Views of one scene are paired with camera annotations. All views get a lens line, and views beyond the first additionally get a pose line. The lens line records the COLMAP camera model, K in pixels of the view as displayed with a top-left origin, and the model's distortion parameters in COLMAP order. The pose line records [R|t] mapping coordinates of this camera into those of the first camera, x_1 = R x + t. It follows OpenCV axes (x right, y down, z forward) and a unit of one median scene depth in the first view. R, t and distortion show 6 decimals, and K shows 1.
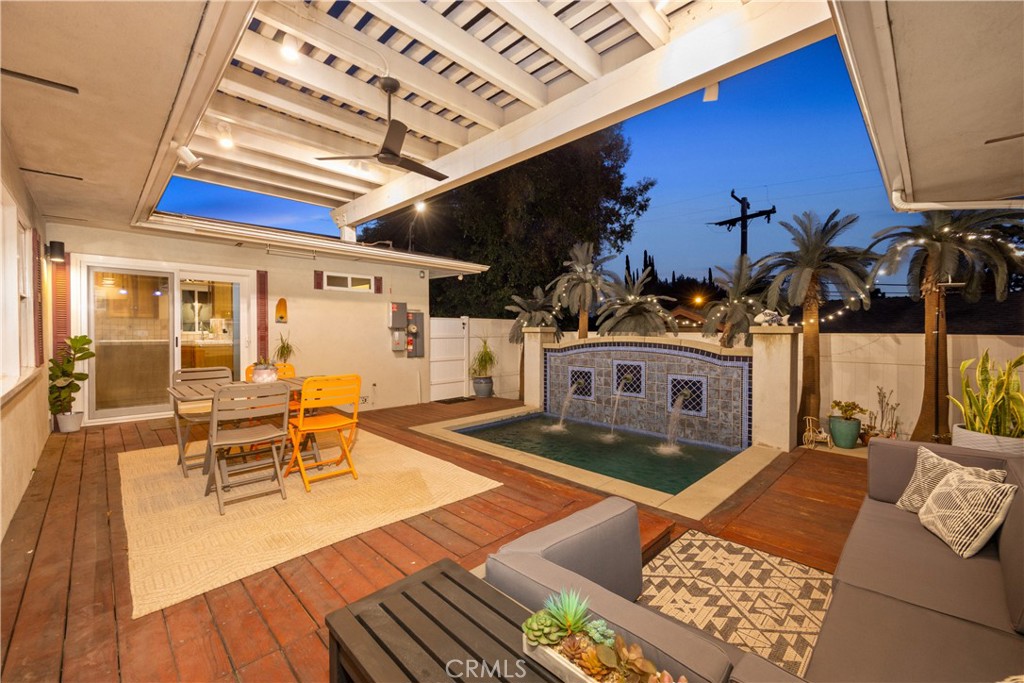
lens RADIAL K [[423.3, 0, 507.4], [0, 423.3, 336.2], [0, 0, 1]] dist [0.008767, 0.000016]
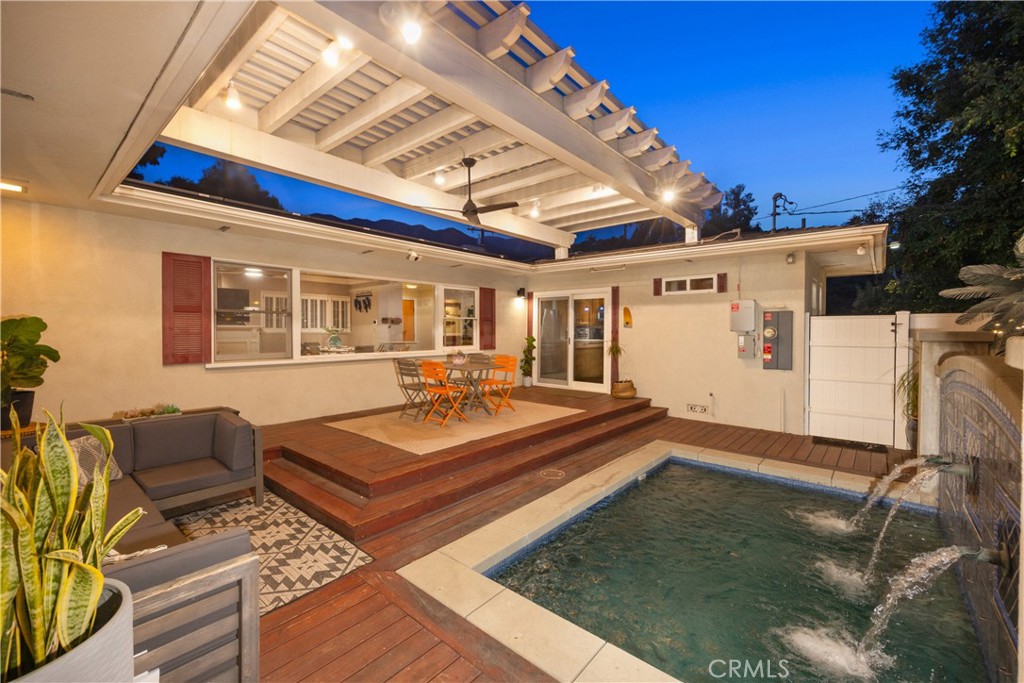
lens RADIAL K [[423.3, 0, 507.4], [0, 423.3, 336.2], [0, 0, 1]] dist [0.008767, 0.000016]
pose [[0.063600, 0.015176, -0.997860, 1.386577], [-0.014947, 0.999787, 0.014252, -0.039795], [0.997864, 0.014009, 0.063813, 1.256097]]
